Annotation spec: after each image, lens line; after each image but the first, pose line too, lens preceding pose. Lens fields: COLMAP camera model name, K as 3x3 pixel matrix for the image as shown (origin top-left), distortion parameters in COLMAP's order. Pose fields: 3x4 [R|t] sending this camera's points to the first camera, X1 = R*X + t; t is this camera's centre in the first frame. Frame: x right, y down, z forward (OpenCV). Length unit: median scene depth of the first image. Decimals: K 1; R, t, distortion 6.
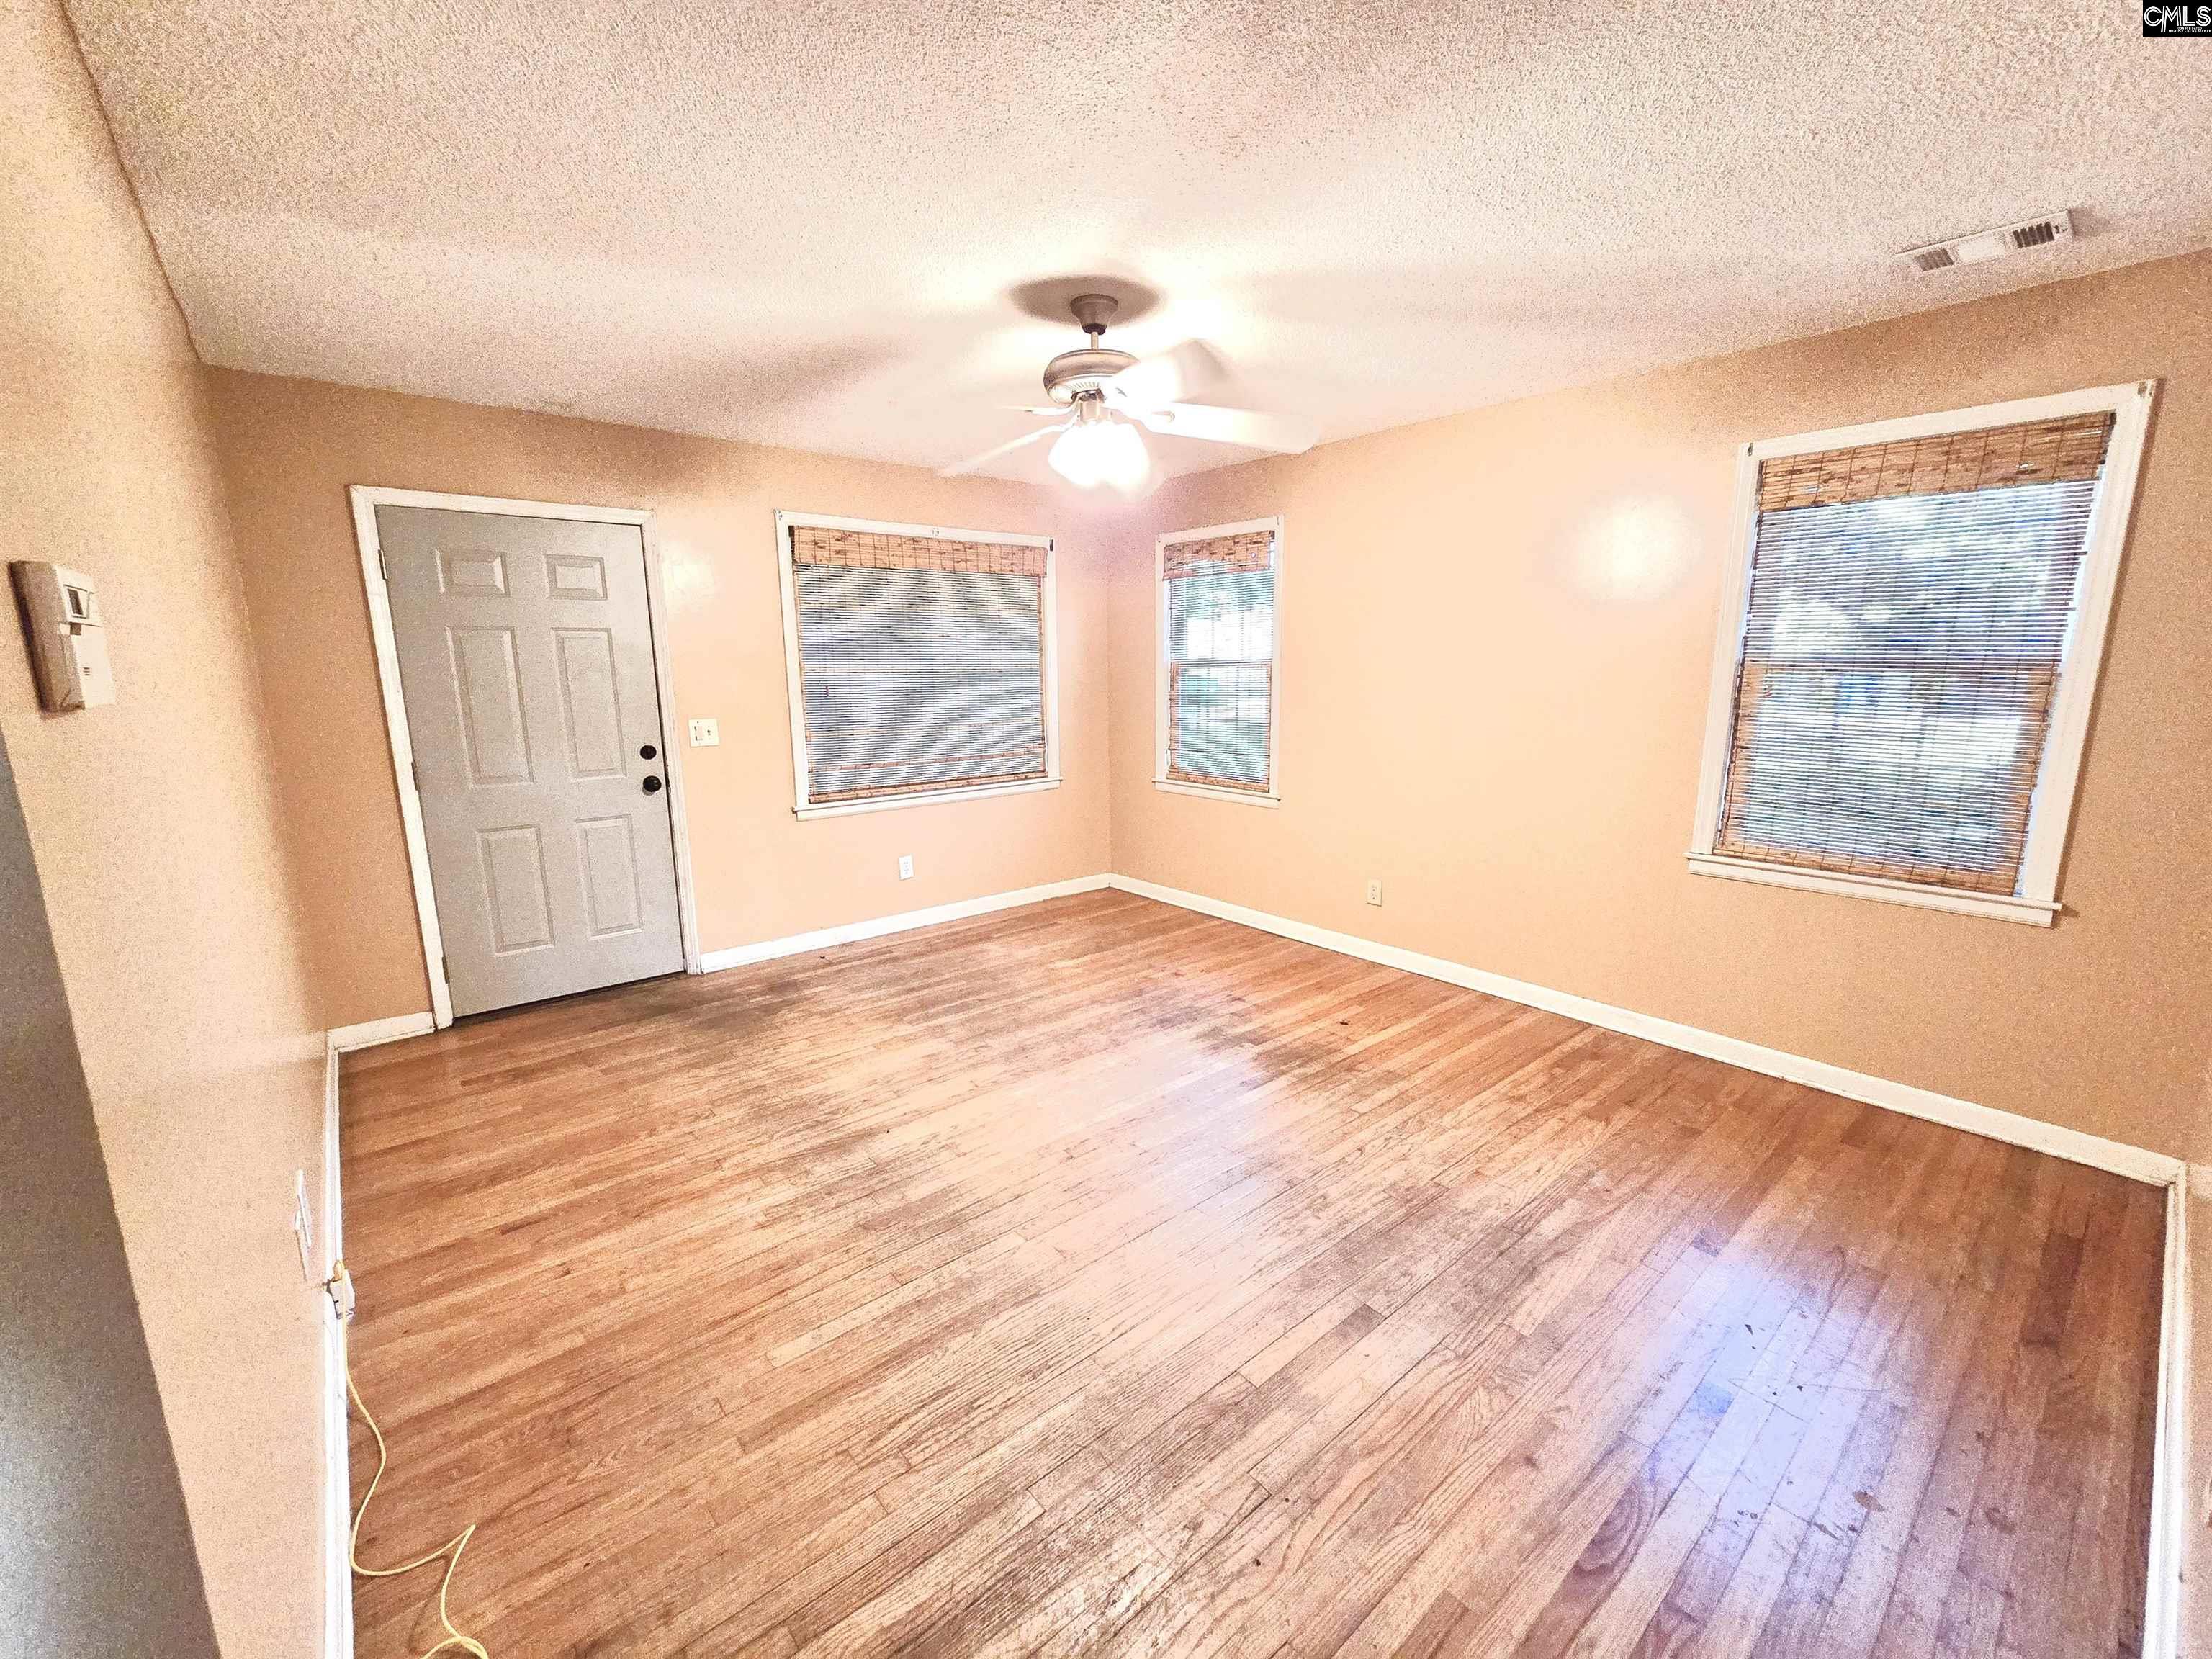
lens RADIAL K [[900.1, 0, 1099.0], [0, 900.1, 832.9], [0, 0, 1]] dist [-0.004739, -0.000027]
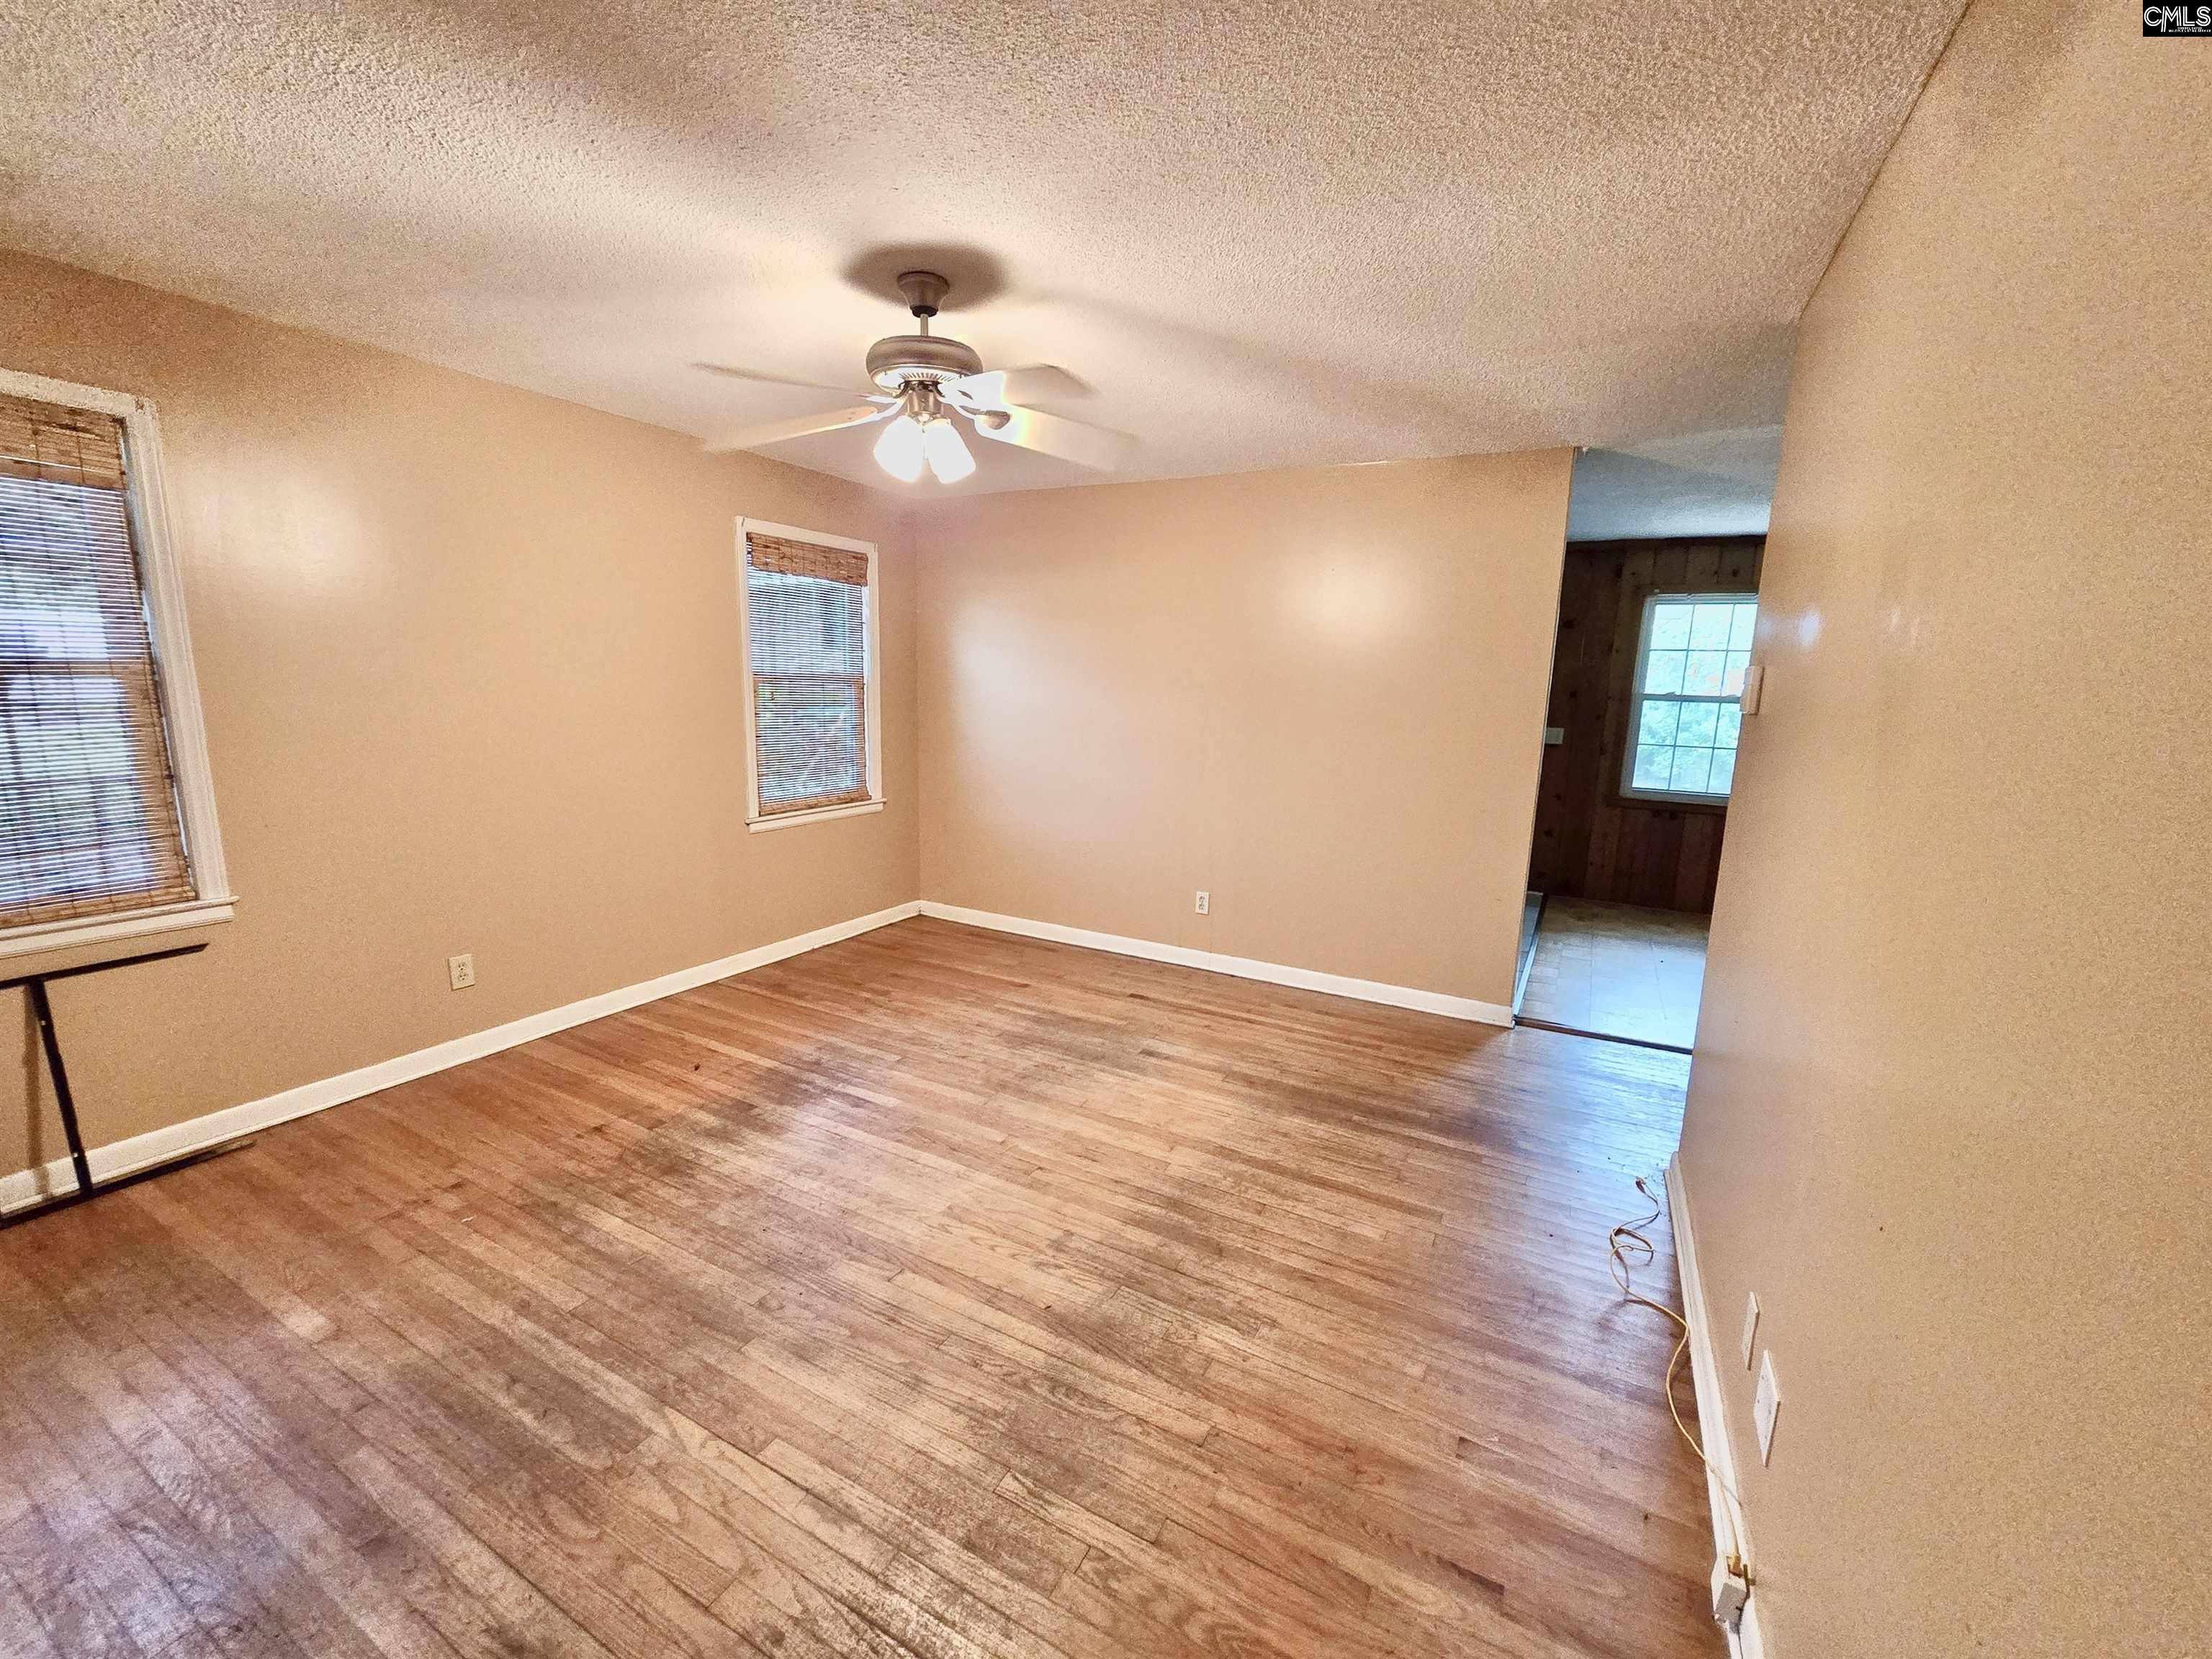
lens RADIAL K [[900.1, 0, 1101.3], [0, 900.1, 839.0], [0, 0, 1]] dist [-0.004739, -0.000027]
pose [[-0.360848, -0.165885, 0.917753, -0.773827], [0.155989, 0.959457, 0.234755, -0.185673], [-0.919487, 0.227870, -0.320342, 0.985172]]
